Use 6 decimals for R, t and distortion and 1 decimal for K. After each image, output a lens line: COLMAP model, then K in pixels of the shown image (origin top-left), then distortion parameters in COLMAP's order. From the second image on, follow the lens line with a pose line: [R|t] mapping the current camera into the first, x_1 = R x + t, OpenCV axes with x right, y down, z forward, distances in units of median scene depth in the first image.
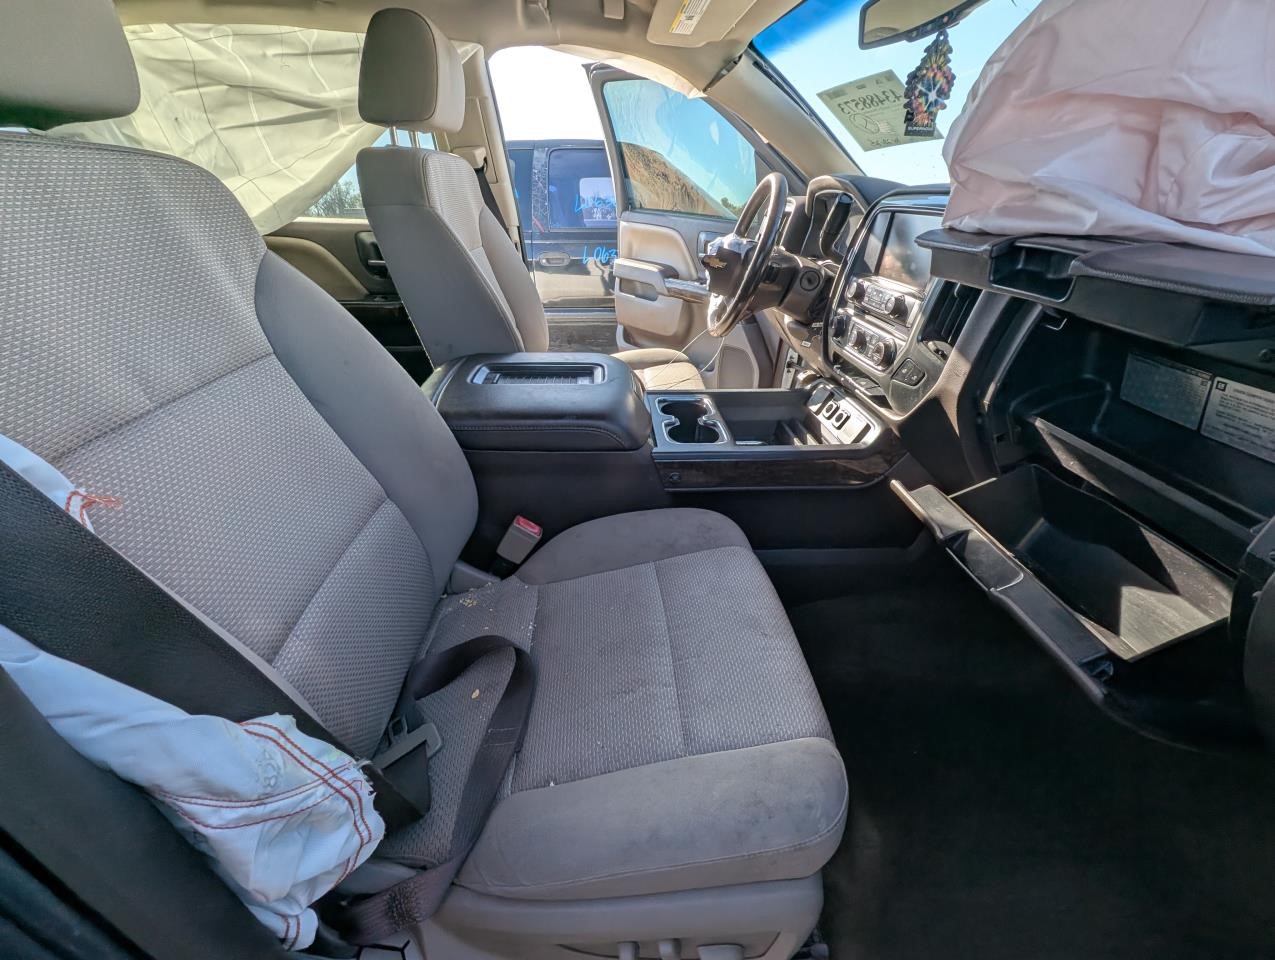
lens RADIAL K [[519.0, 0, 638.9], [0, 519.0, 481.4], [0, 0, 1]] dist [-0.000749, -0.001407]
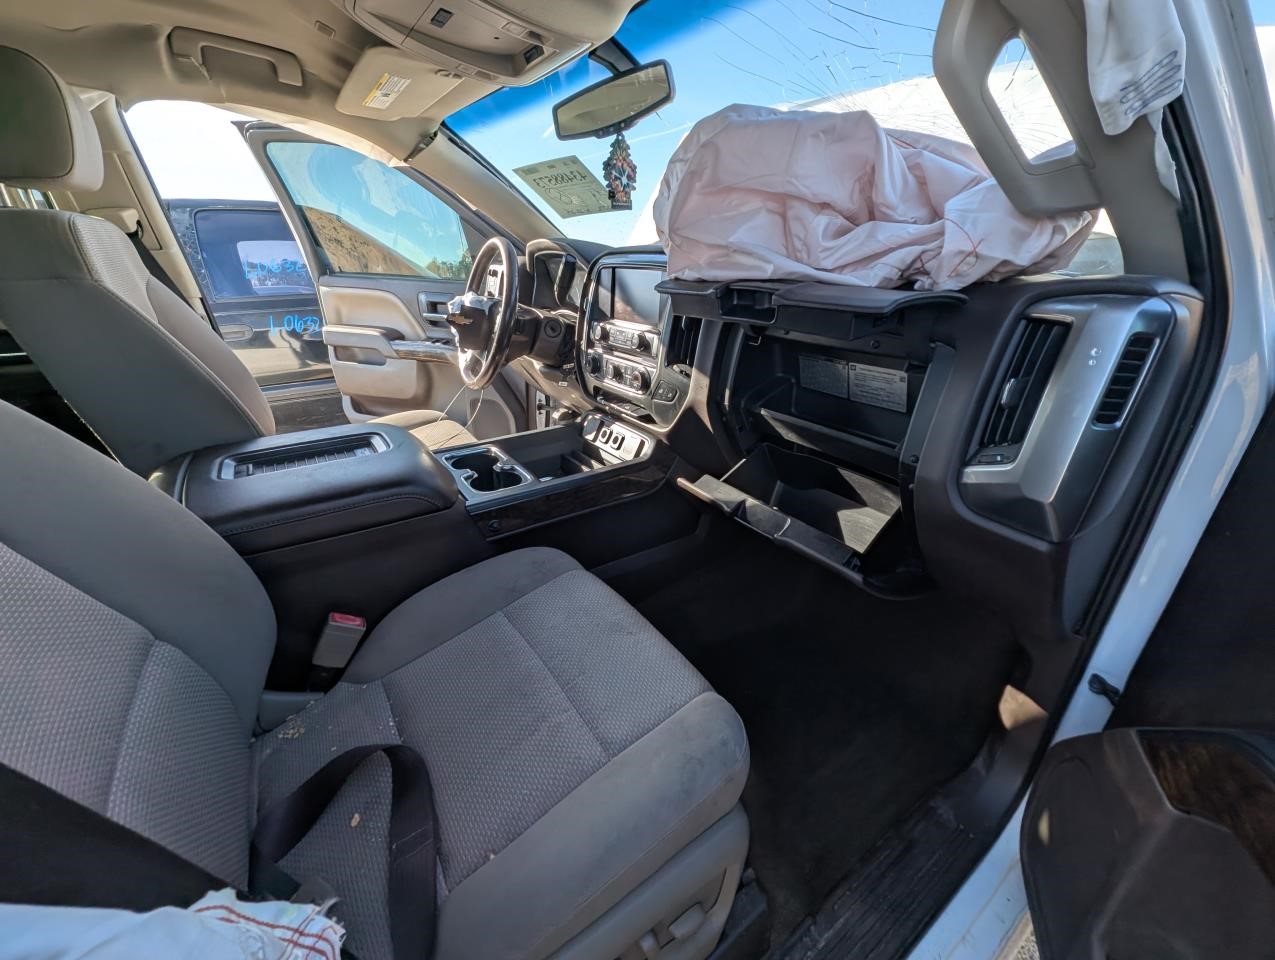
lens RADIAL K [[519.0, 0, 638.9], [0, 519.0, 481.4], [0, 0, 1]] dist [-0.000749, -0.001407]
pose [[0.859538, -0.220801, 0.460913, -0.145105], [0.262271, 0.964617, -0.026997, 0.012368], [-0.438643, 0.144089, 0.887034, -0.035715]]
